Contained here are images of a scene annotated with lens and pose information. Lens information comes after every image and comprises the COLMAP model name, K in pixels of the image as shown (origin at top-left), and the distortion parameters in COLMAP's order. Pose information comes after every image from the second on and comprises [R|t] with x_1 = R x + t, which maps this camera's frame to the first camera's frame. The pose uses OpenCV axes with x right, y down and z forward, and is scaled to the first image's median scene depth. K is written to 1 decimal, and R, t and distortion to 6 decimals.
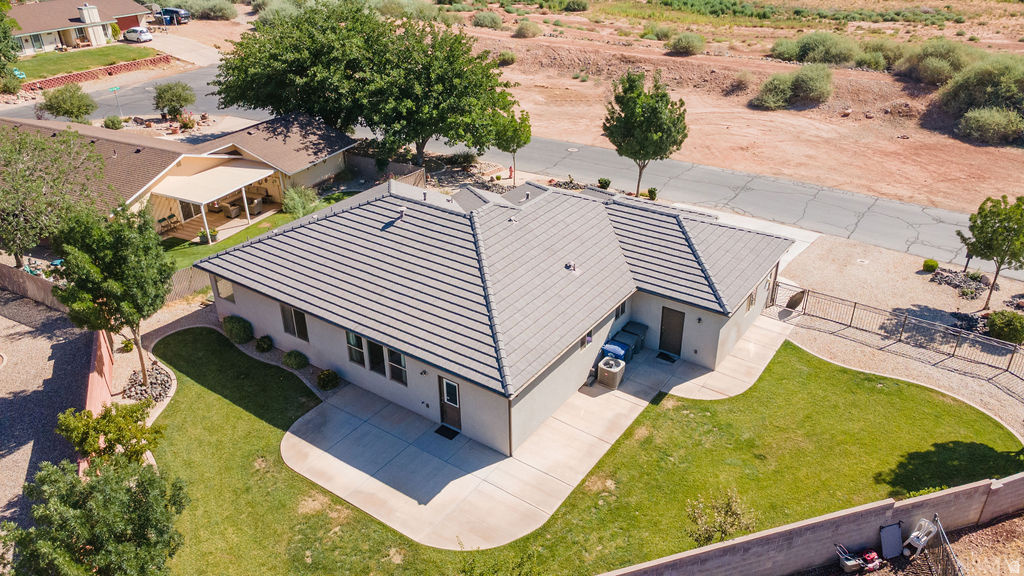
lens RADIAL K [[741.4, 0, 512.0], [0, 741.4, 288.0], [0, 0, 1]] dist [0.003242, 0.054773]
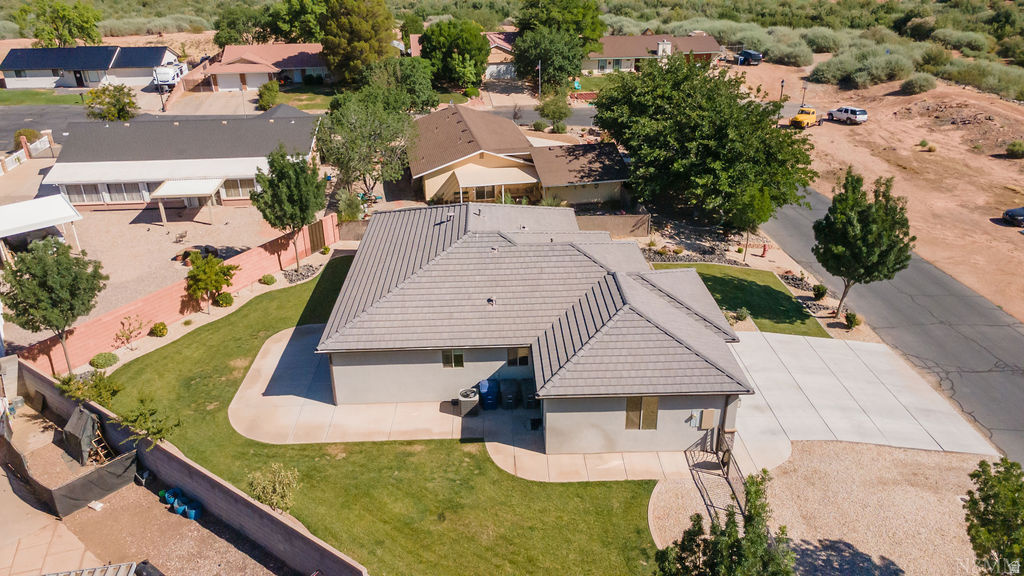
lens RADIAL K [[741.4, 0, 512.0], [0, 741.4, 288.0], [0, 0, 1]] dist [0.003242, 0.054773]
pose [[0.600876, 0.340553, -0.723168, 0.810538], [-0.376514, 0.918637, 0.119761, -0.173467], [0.705114, 0.200321, 0.680210, 0.253047]]
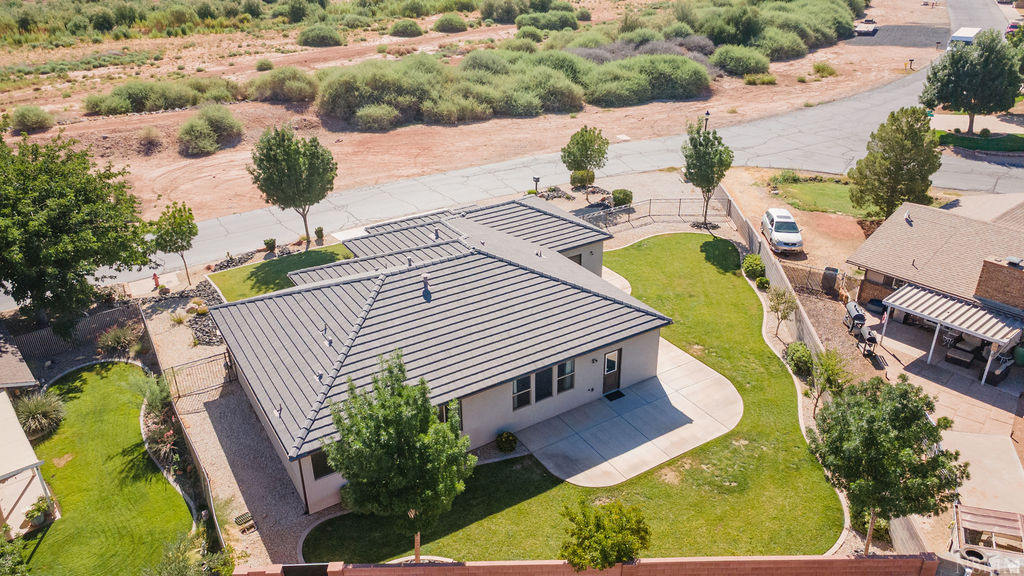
lens RADIAL K [[741.4, 0, 512.0], [0, 741.4, 288.0], [0, 0, 1]] dist [0.003242, 0.054773]
pose [[0.384993, -0.409067, 0.827312, -0.903308], [0.447602, 0.866686, 0.220243, -0.250738], [-0.807114, 0.285515, 0.516767, 0.380713]]
